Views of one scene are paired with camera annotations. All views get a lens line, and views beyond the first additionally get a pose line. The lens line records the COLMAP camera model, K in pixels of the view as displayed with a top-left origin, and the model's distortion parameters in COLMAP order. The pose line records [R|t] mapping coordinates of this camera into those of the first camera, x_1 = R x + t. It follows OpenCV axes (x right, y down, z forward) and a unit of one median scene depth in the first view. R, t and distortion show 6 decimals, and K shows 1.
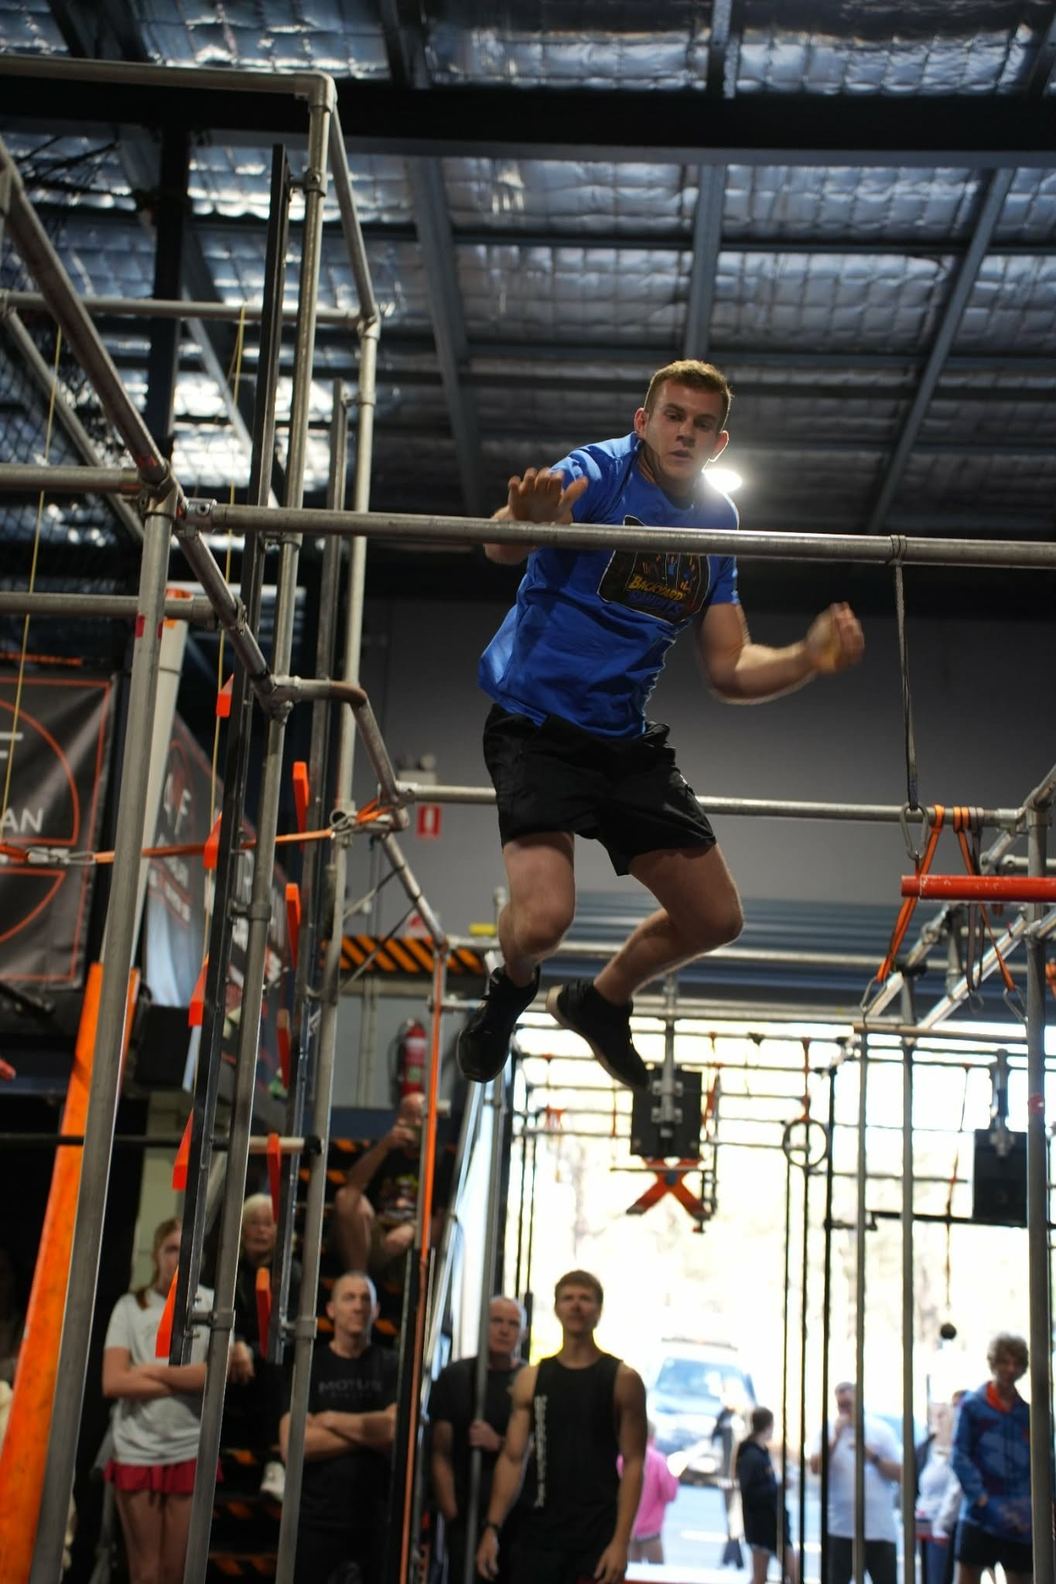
lens RADIAL K [[2332.8, 0, 522.6], [0, 2332.8, 786.2], [0, 0, 1]] dist [0.260483, 0.104466]
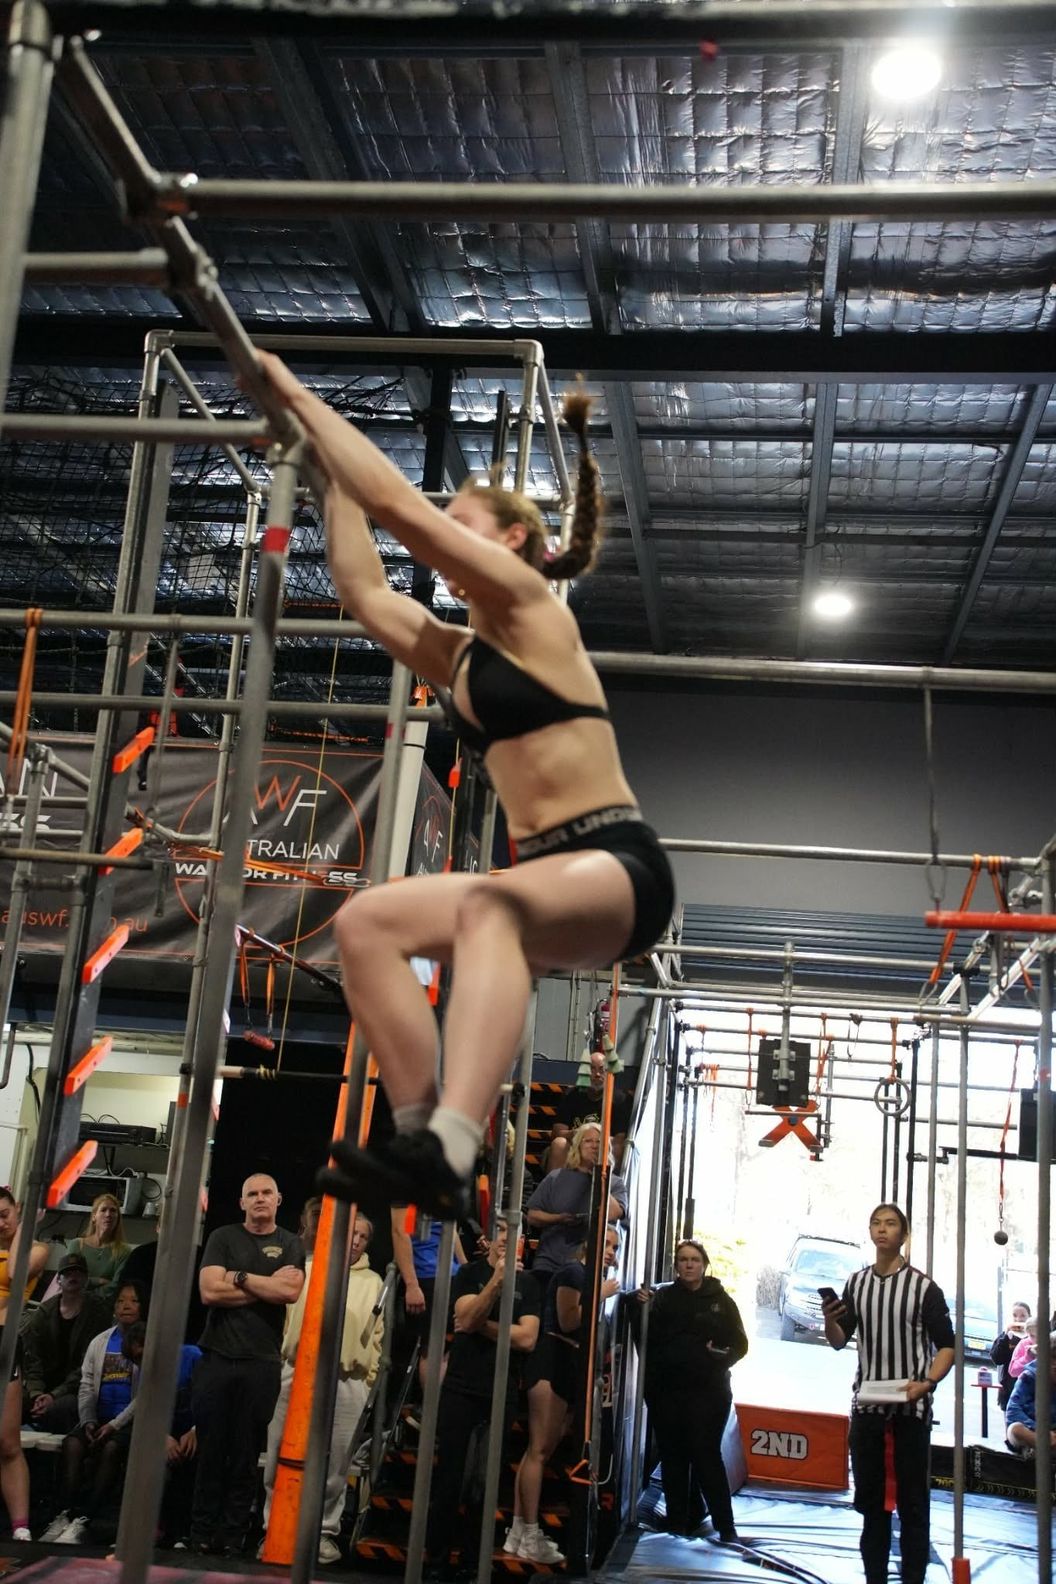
lens RADIAL K [[1740.6, 0, 507.6], [0, 1740.6, 792.1], [0, 0, 1]] dist [0.023986, 0.275473]
pose [[0.993570, 0.009934, -0.112784, 0.013266], [-0.011718, 0.999816, -0.015163, -0.006177], [0.112613, 0.016387, 0.993504, -0.024868]]
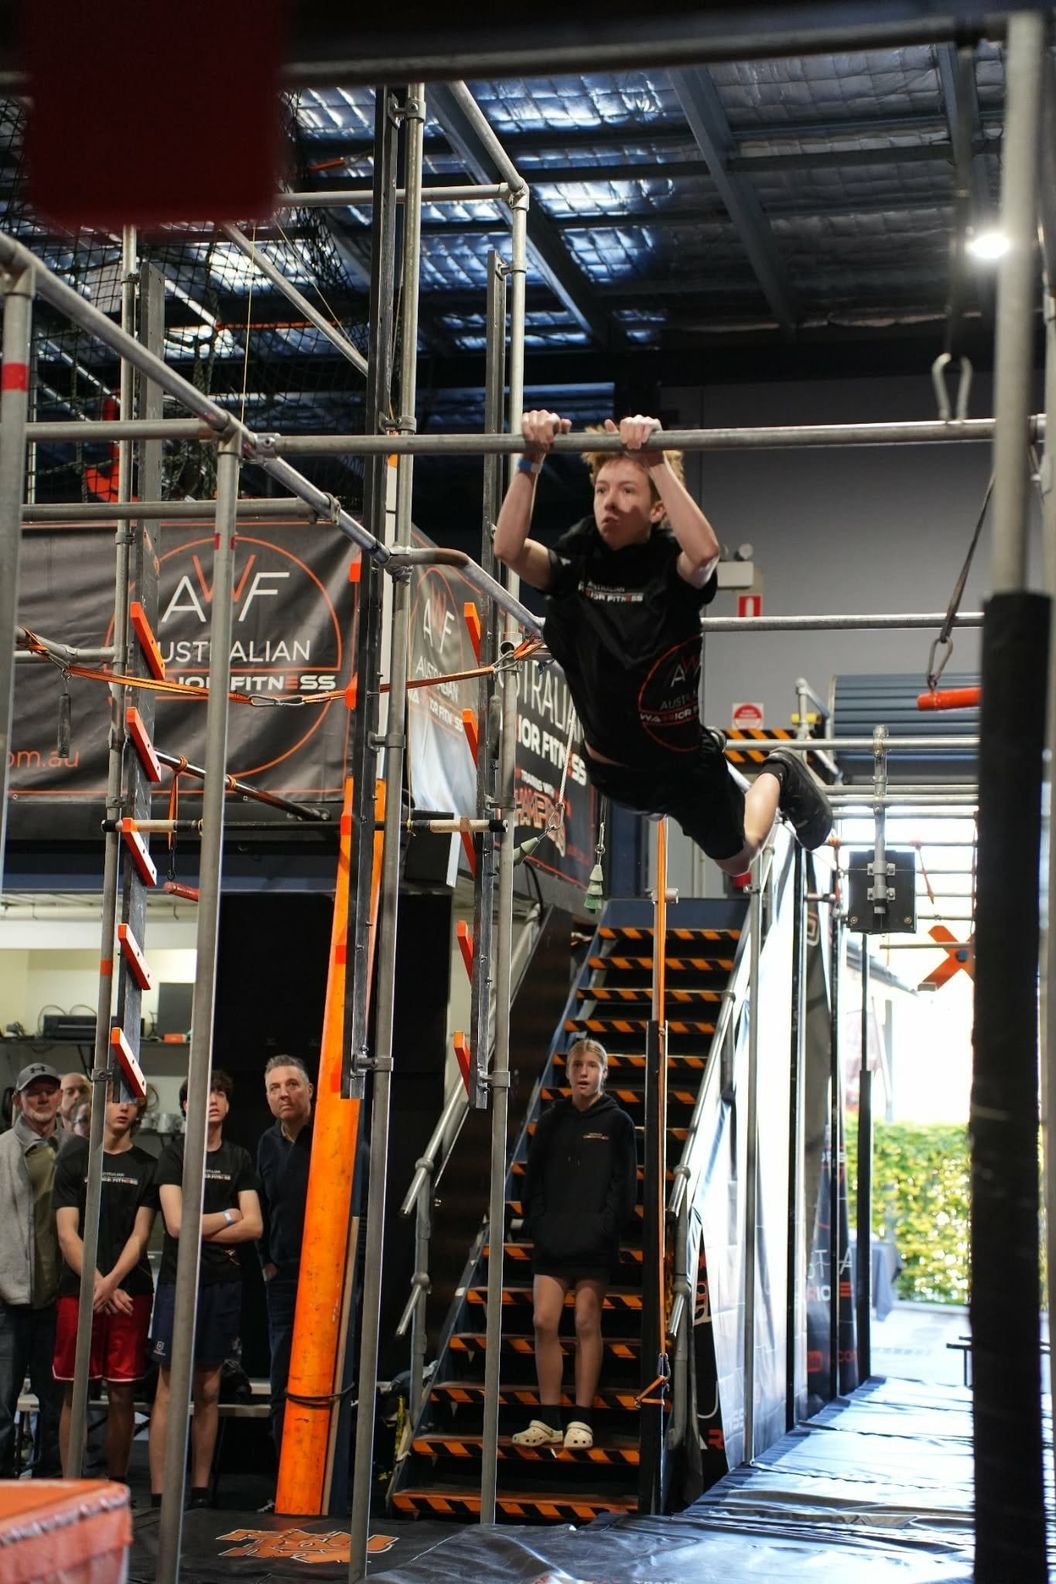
lens RADIAL K [[2649.1, 0, 528.0], [0, 2649.1, 792.0], [0, 0, 1]] dist [0.358826, 0.073807]
pose [[0.979634, -0.044641, -0.195766, 0.128929], [0.062955, 0.994098, 0.088350, -0.021527], [0.190666, -0.098875, 0.976663, -0.194650]]
